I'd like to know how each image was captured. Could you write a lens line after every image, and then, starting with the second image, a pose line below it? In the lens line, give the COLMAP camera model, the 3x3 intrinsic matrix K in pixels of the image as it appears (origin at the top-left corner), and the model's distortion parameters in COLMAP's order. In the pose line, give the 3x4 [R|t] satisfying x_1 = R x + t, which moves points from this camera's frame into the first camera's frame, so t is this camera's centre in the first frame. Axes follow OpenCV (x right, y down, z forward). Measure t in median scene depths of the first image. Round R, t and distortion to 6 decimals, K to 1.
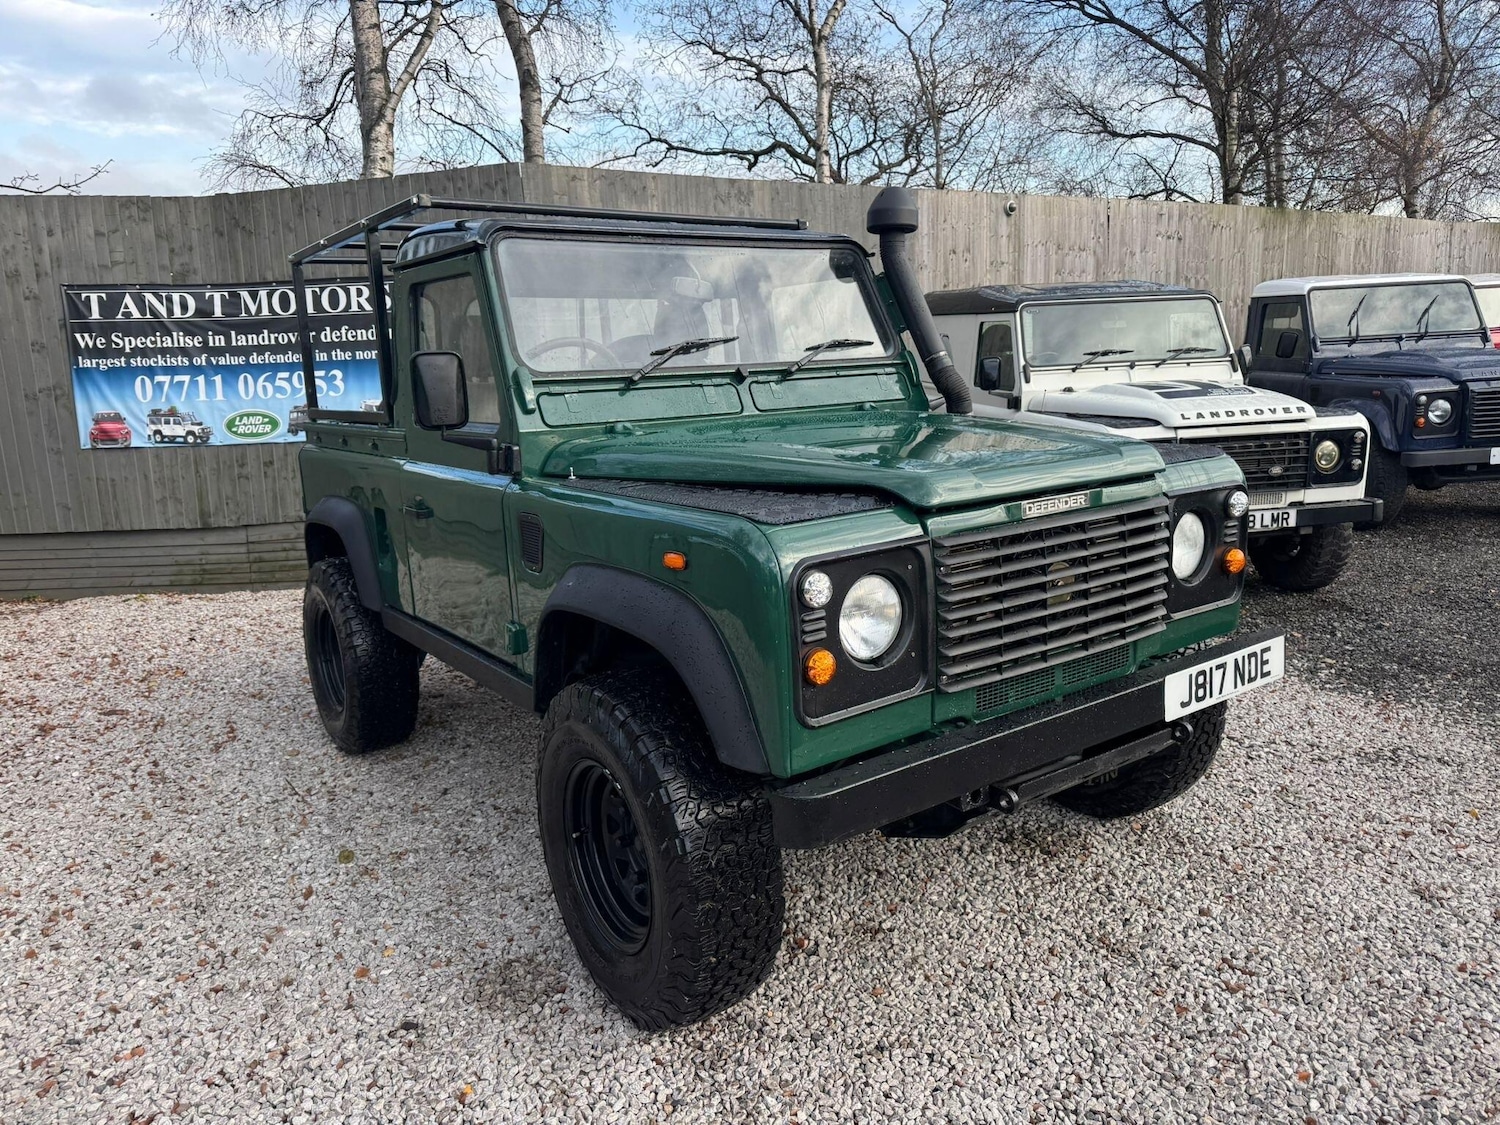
lens RADIAL K [[1042.8, 0, 747.0], [0, 1042.8, 525.6], [0, 0, 1]] dist [0.003882, -0.005845]
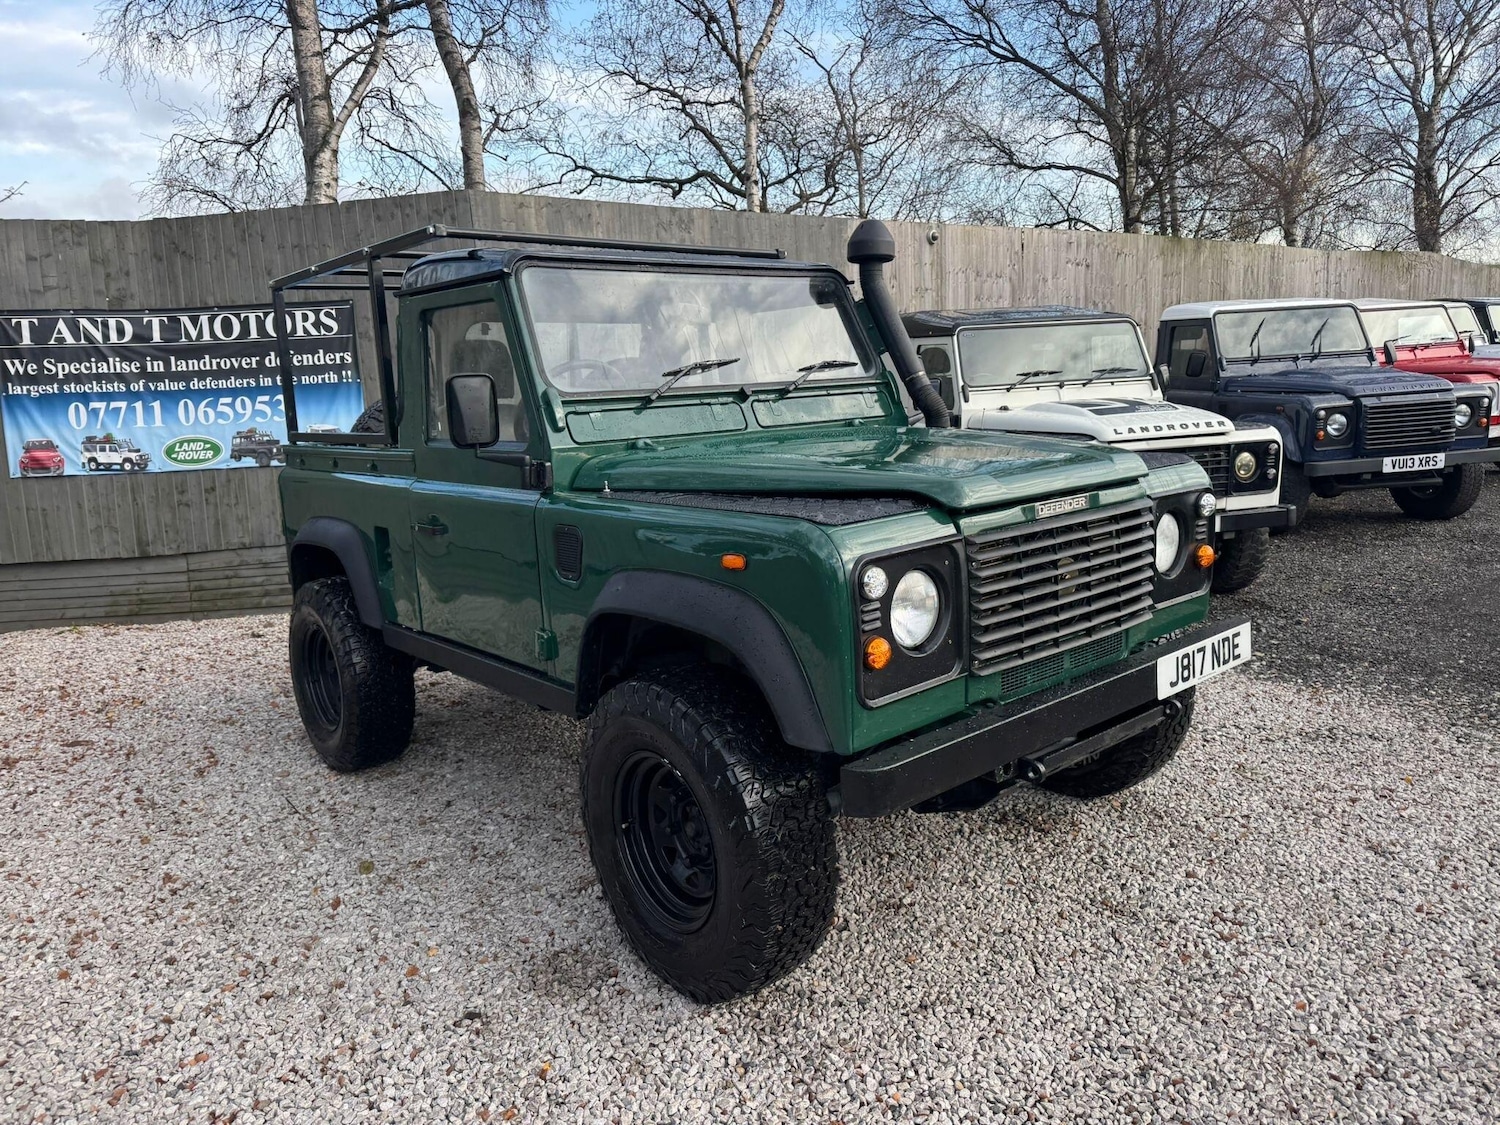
lens RADIAL K [[1045.6, 0, 739.0], [0, 1045.6, 521.5], [0, 0, 1]] dist [0.005325, -0.006251]
pose [[0.996174, -0.018171, 0.085479, -0.105463], [0.020410, 0.999469, -0.025402, 0.012799], [-0.084972, 0.027050, 0.996016, -0.061406]]
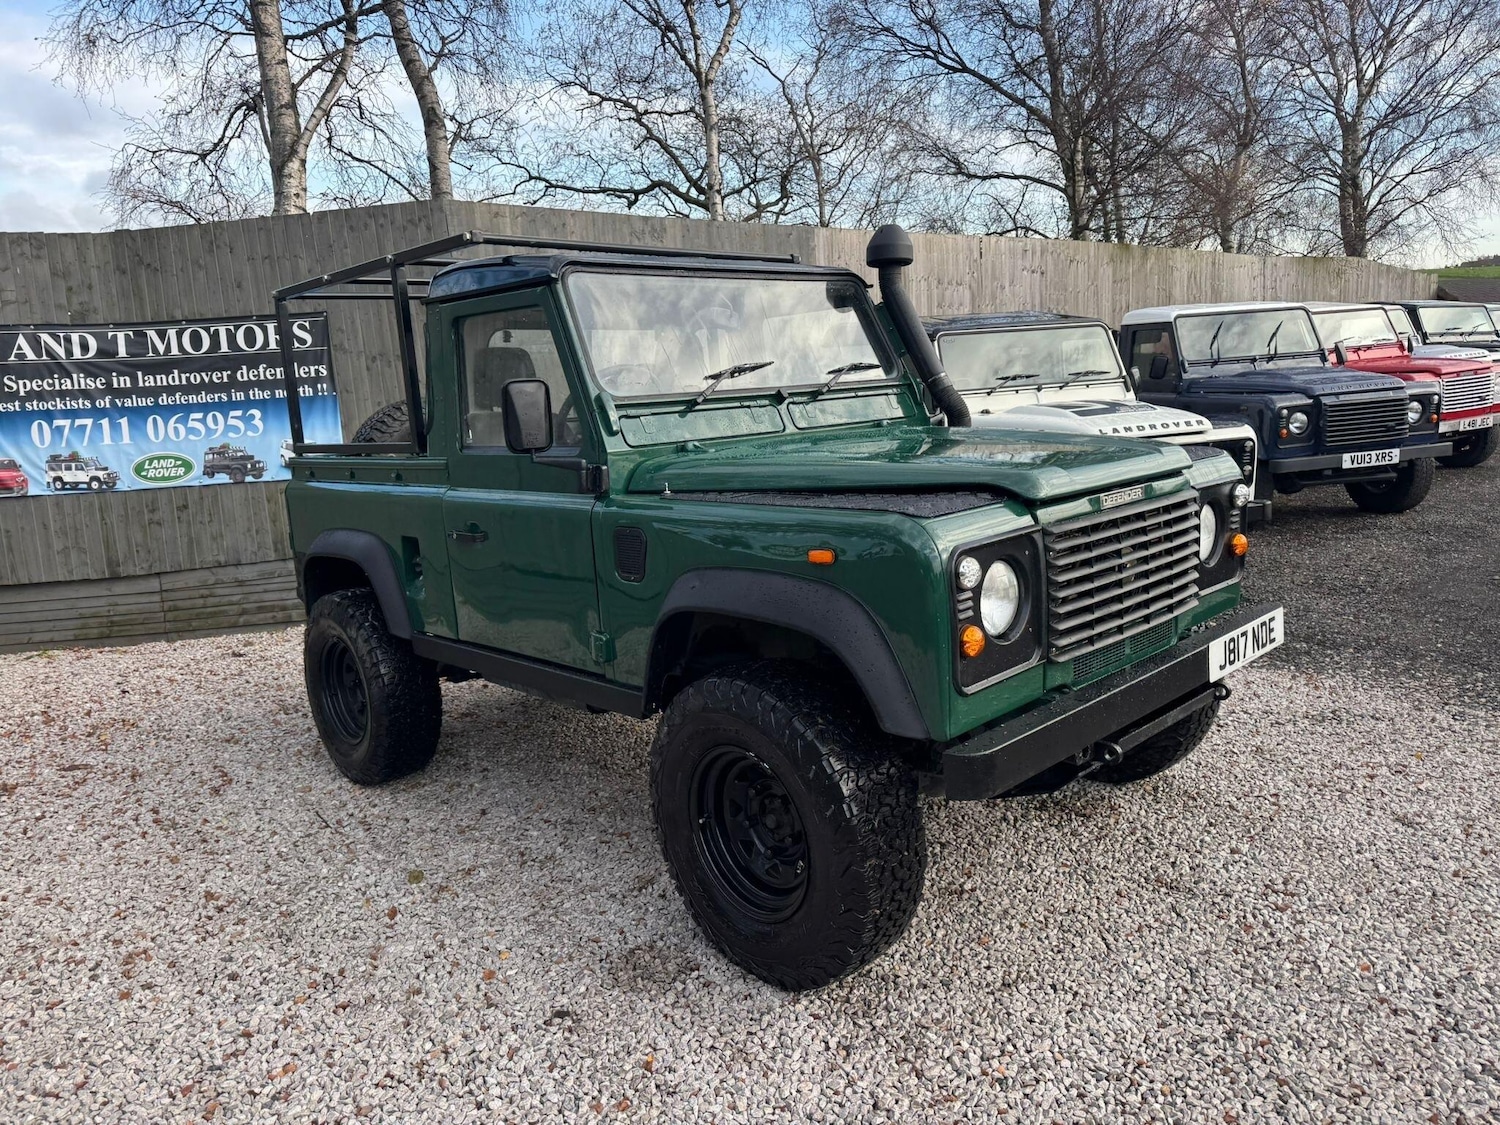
lens RADIAL K [[1045.3, 0, 727.9], [0, 1045.3, 538.7], [0, 0, 1]] dist [0.008292, -0.008102]
pose [[0.989604, -0.039853, 0.138186, -0.216739], [0.042930, 0.998891, -0.019354, 0.021581], [-0.137262, 0.025085, 0.990217, -0.061083]]
